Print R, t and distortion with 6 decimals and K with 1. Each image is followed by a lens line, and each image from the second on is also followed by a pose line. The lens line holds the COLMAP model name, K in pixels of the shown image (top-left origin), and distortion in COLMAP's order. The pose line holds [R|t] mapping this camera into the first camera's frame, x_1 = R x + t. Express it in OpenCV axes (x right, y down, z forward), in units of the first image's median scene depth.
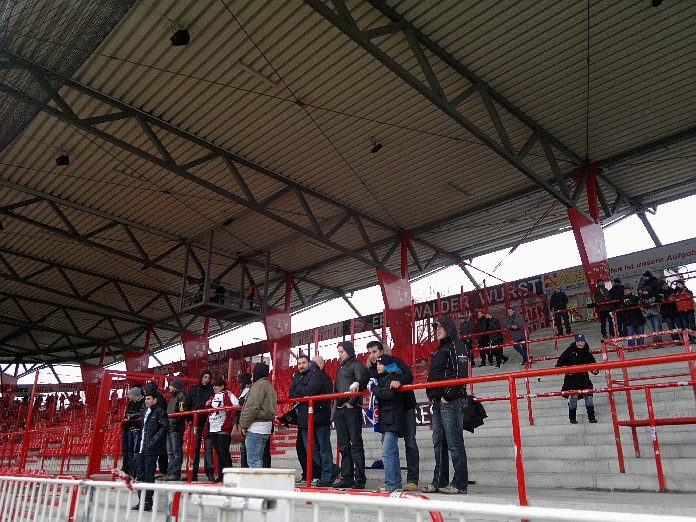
lens RADIAL K [[598.4, 0, 348.0], [0, 598.4, 261.0], [0, 0, 1]] dist [0.050324, -0.007836]
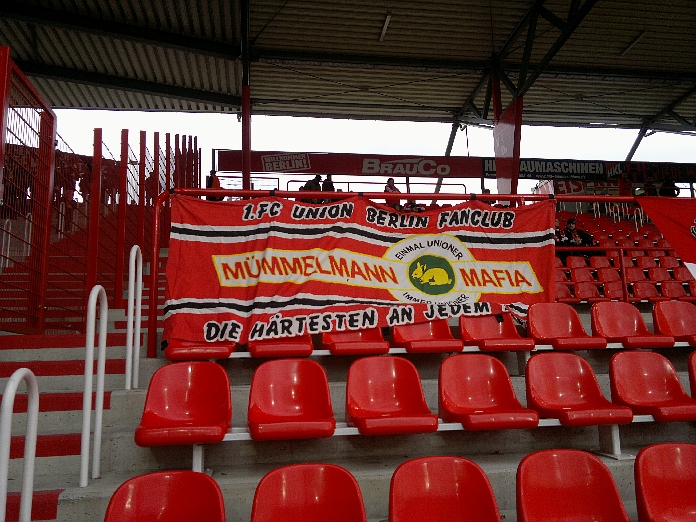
lens RADIAL K [[598.4, 0, 348.0], [0, 598.4, 261.0], [0, 0, 1]] dist [0.050324, -0.007836]
pose [[0.550643, 0.105597, 0.828035, -0.714878], [-0.244964, 0.968733, 0.039362, 0.239515], [-0.797988, -0.224513, 0.559294, 0.685400]]
